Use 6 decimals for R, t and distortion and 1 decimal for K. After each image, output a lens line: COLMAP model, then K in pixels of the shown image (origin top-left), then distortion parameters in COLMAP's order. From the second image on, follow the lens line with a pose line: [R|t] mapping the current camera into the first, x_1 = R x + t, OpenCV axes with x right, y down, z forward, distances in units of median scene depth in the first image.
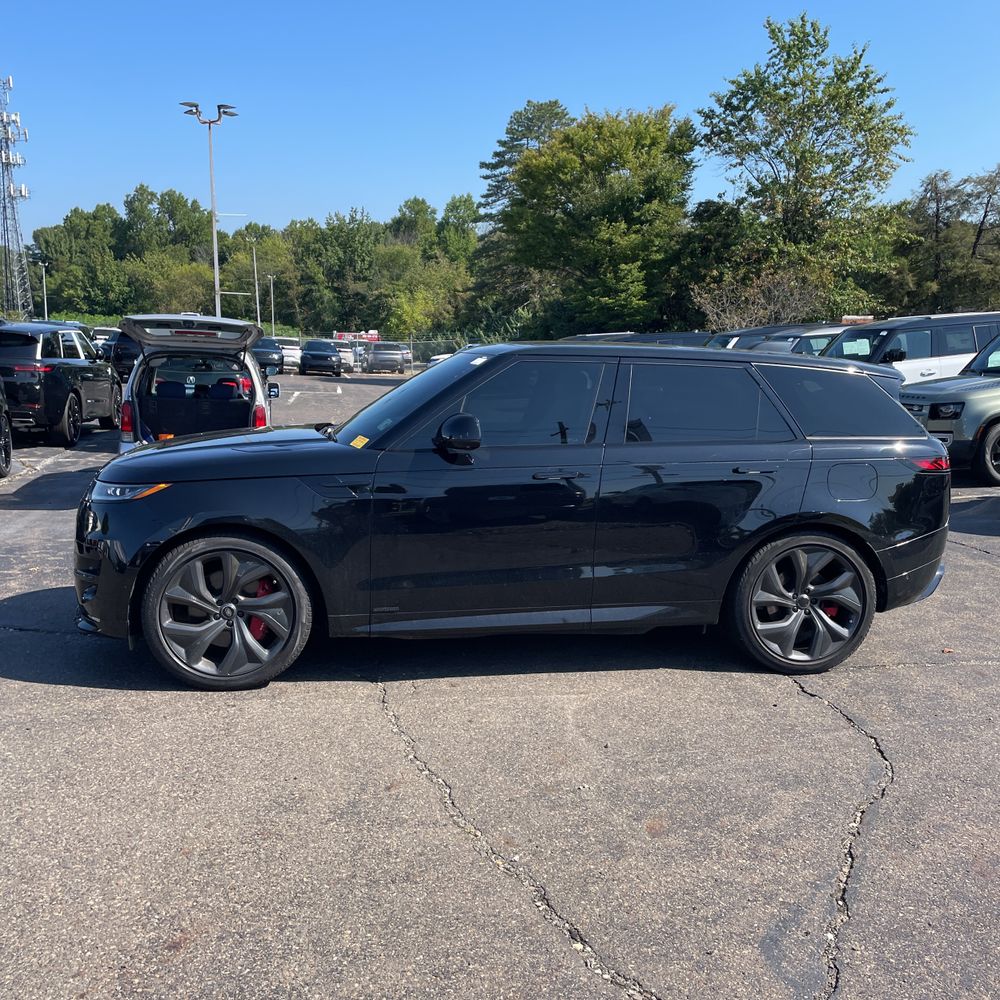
lens RADIAL K [[1018.8, 0, 500.4], [0, 1018.8, 503.3], [0, 0, 1]] dist [0.026263, 0.000000]
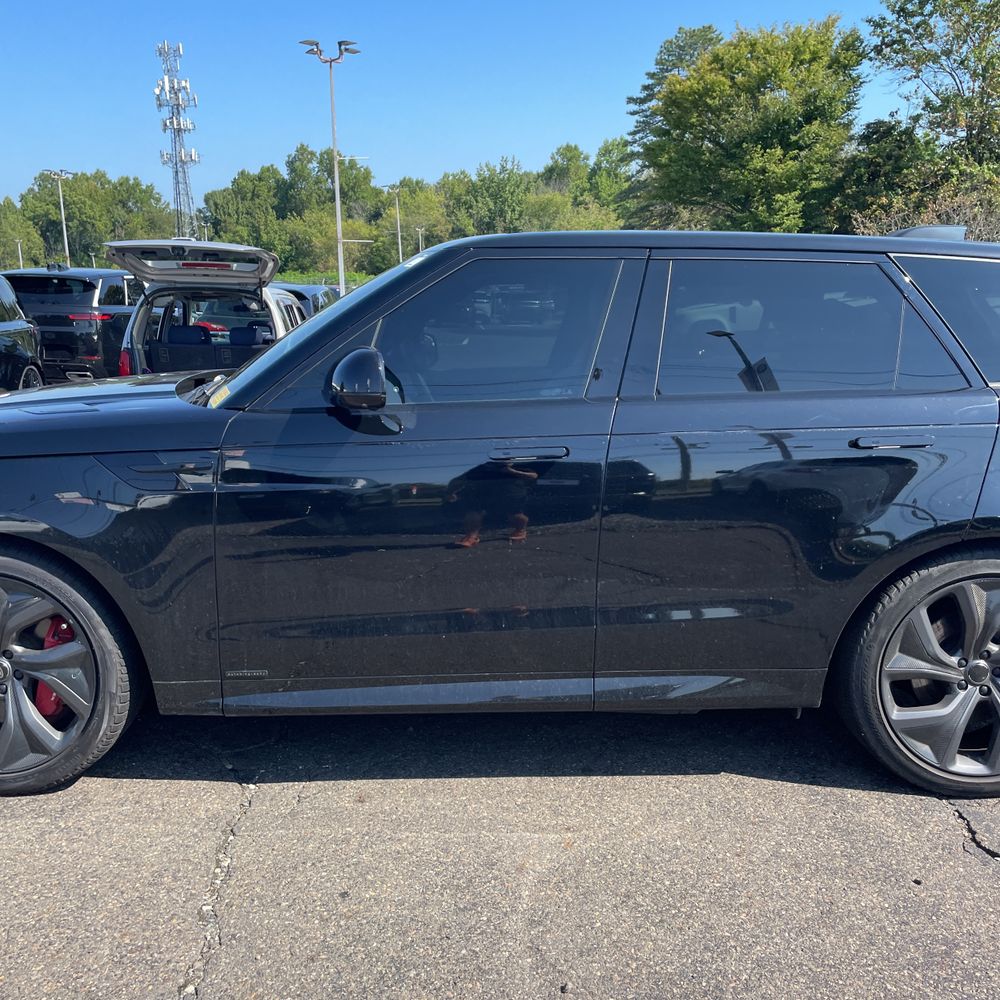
lens RADIAL K [[1018.8, 0, 498.4], [0, 1018.8, 490.8], [0, 0, 1]] dist [0.026263, 0.000000]
pose [[0.988069, 0.008012, -0.153804, 0.017114], [-0.002809, 0.999417, 0.034018, -0.003421], [0.153986, -0.033181, 0.987516, 0.056949]]
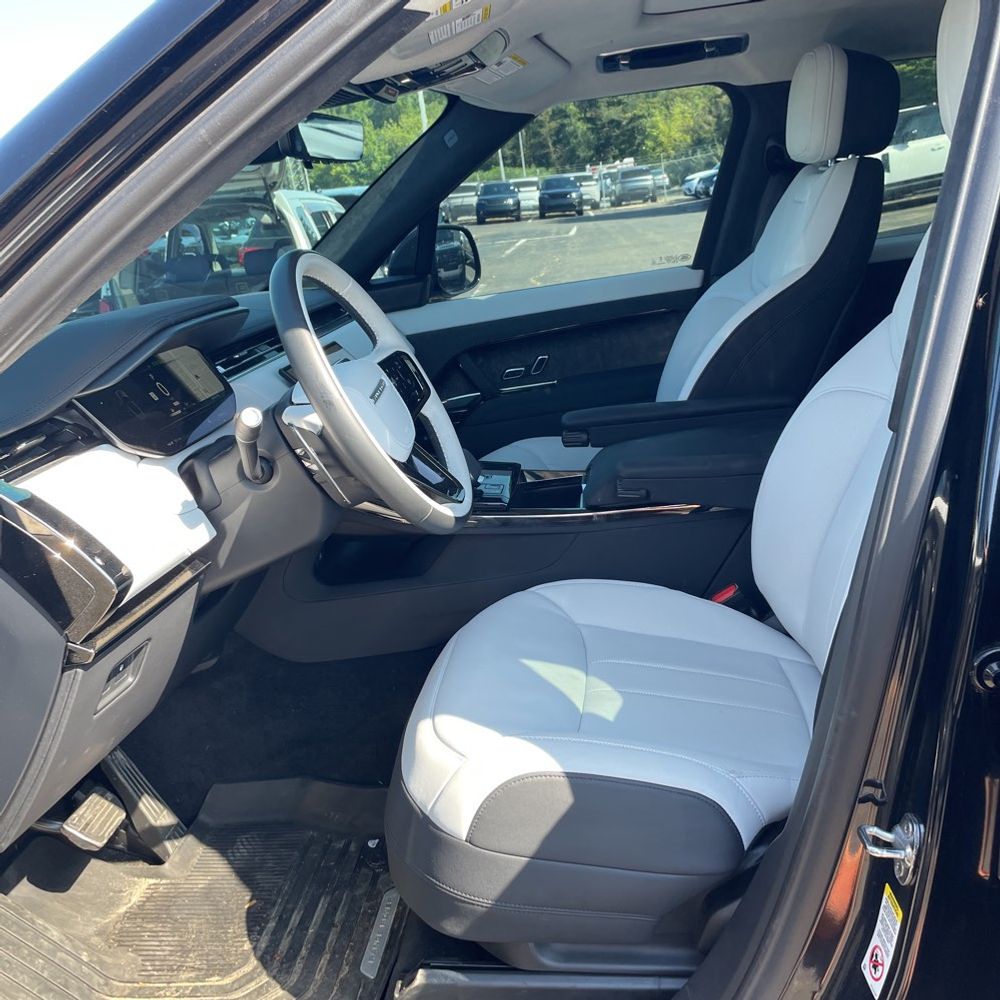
lens RADIAL K [[1018.8, 0, 508.1], [0, 1018.8, 505.0], [0, 0, 1]] dist [0.026263, 0.000000]
pose [[0.960954, -0.054583, -0.271270, 0.008212], [0.096231, 0.985080, 0.142680, -0.010717], [0.259435, -0.163213, 0.951869, 0.118365]]
